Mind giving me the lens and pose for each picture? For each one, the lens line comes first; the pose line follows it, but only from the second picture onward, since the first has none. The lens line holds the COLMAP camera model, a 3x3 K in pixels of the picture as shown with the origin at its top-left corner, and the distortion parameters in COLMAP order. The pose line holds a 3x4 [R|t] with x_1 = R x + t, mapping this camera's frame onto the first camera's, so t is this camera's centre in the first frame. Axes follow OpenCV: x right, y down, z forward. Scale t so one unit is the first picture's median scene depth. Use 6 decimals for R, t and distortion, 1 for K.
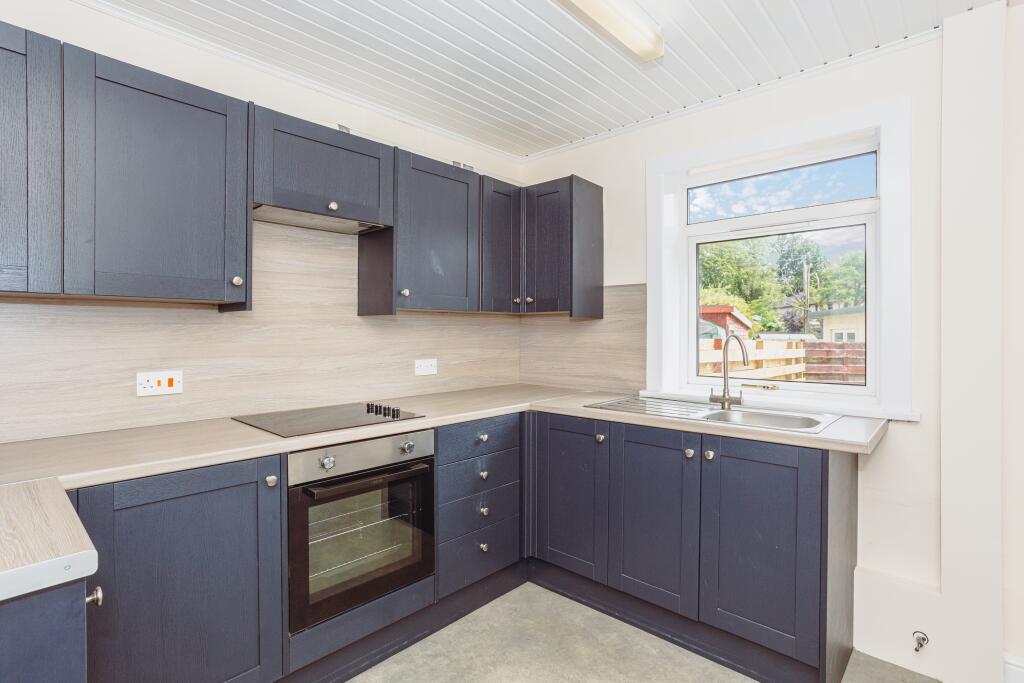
lens RADIAL K [[528.7, 0, 513.5], [0, 528.7, 325.2], [0, 0, 1]] dist [-0.002081, -0.000343]
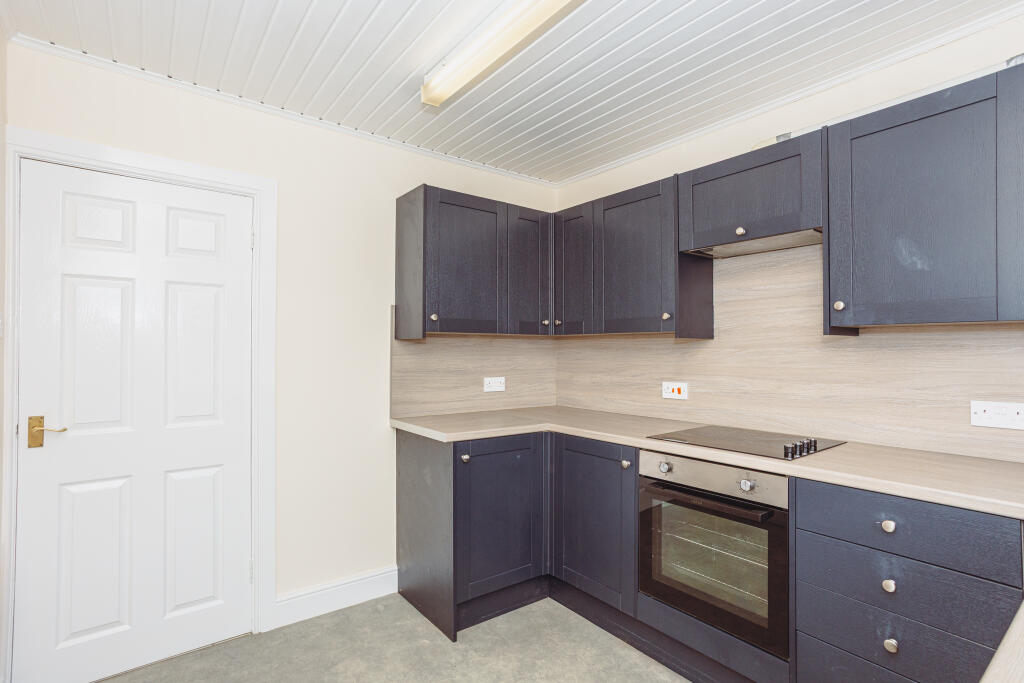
lens RADIAL K [[498.8, 0, 503.4], [0, 498.8, 339.3], [0, 0, 1]] dist [-0.049360, 0.028112]
pose [[-0.185253, -0.031644, -0.982181, 0.735324], [0.003751, 0.999451, -0.032908, 0.013960], [0.982684, -0.009780, -0.185033, 0.803464]]
